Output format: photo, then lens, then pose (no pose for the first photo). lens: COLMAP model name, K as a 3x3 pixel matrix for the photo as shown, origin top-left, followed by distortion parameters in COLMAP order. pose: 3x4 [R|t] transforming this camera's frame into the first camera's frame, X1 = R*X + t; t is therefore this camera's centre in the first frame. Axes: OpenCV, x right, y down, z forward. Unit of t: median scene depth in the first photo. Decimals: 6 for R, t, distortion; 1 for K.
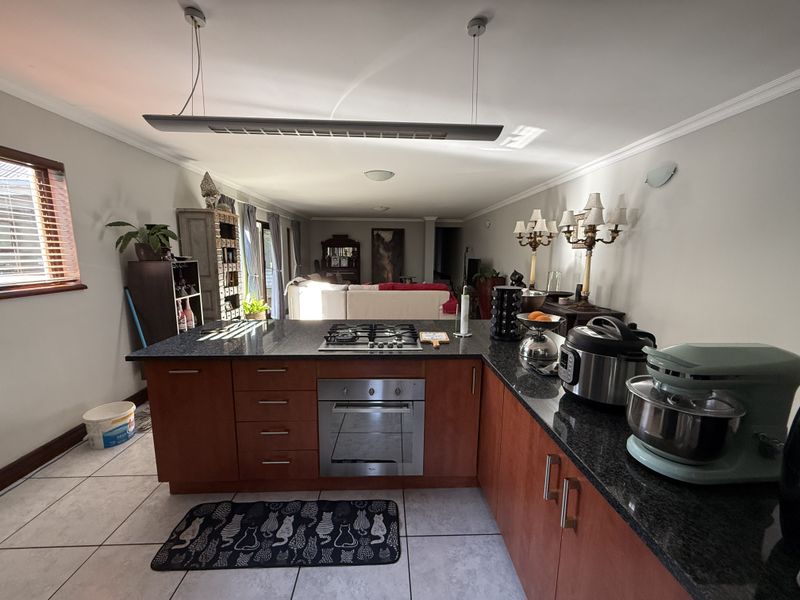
lens RADIAL K [[317.8, 0, 401.0], [0, 317.8, 298.3], [0, 0, 1]] dist [0.000511, 0.000427]
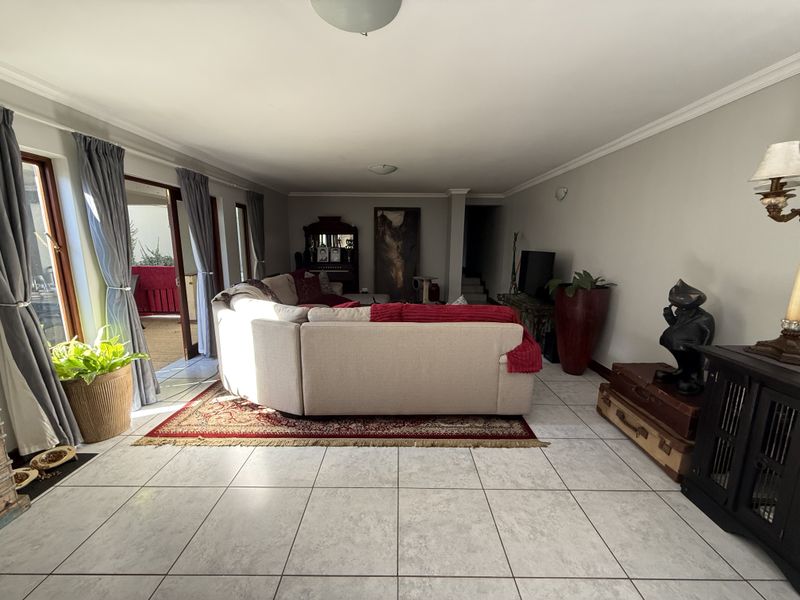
lens RADIAL K [[317.8, 0, 400.3], [0, 317.8, 300.0], [0, 0, 1]] dist [0.000511, 0.000427]
pose [[0.999055, 0.006134, -0.043023, -0.003768], [-0.004541, 0.999304, 0.037027, -0.053717], [0.043220, -0.036797, 0.998388, 0.383124]]
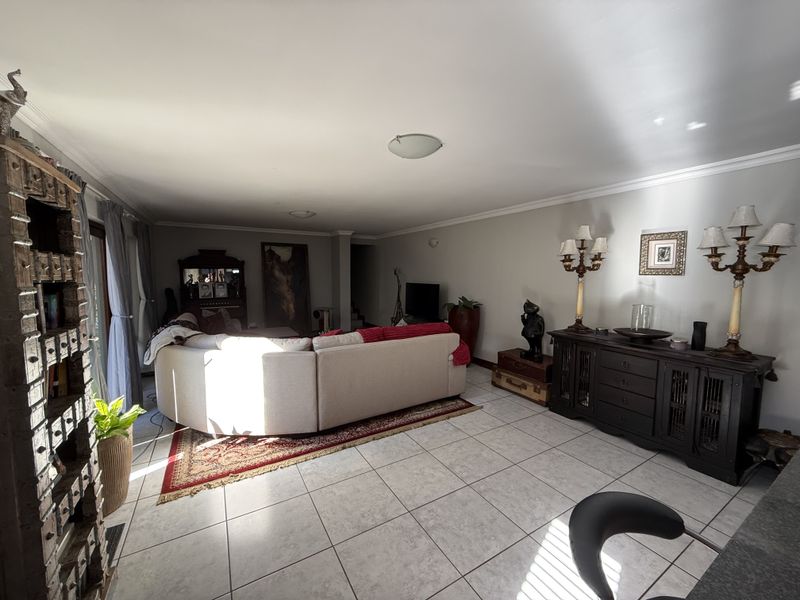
lens RADIAL K [[317.8, 0, 400.0], [0, 317.8, 300.2], [0, 0, 1]] dist [0.000511, 0.000427]
pose [[0.880977, -0.045774, 0.470940, -0.211739], [0.070268, 0.996930, -0.034551, -0.057936], [-0.467913, 0.063531, 0.881488, 0.309692]]
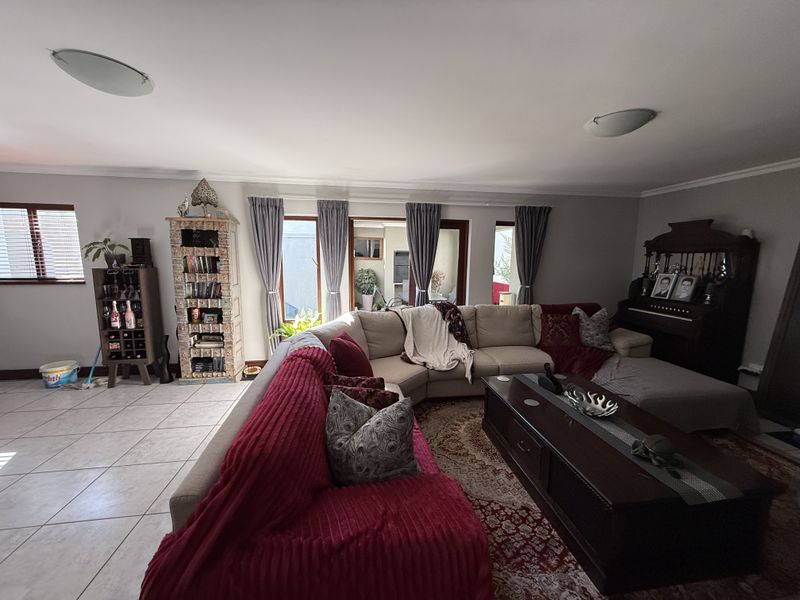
lens RADIAL K [[317.8, 0, 398.9], [0, 317.8, 301.5], [0, 0, 1]] dist [0.000511, 0.000427]
pose [[0.105960, 0.134187, -0.985275, 0.234050], [-0.150124, 0.981654, 0.117549, -0.119460], [0.982973, 0.135458, 0.124161, 0.779673]]
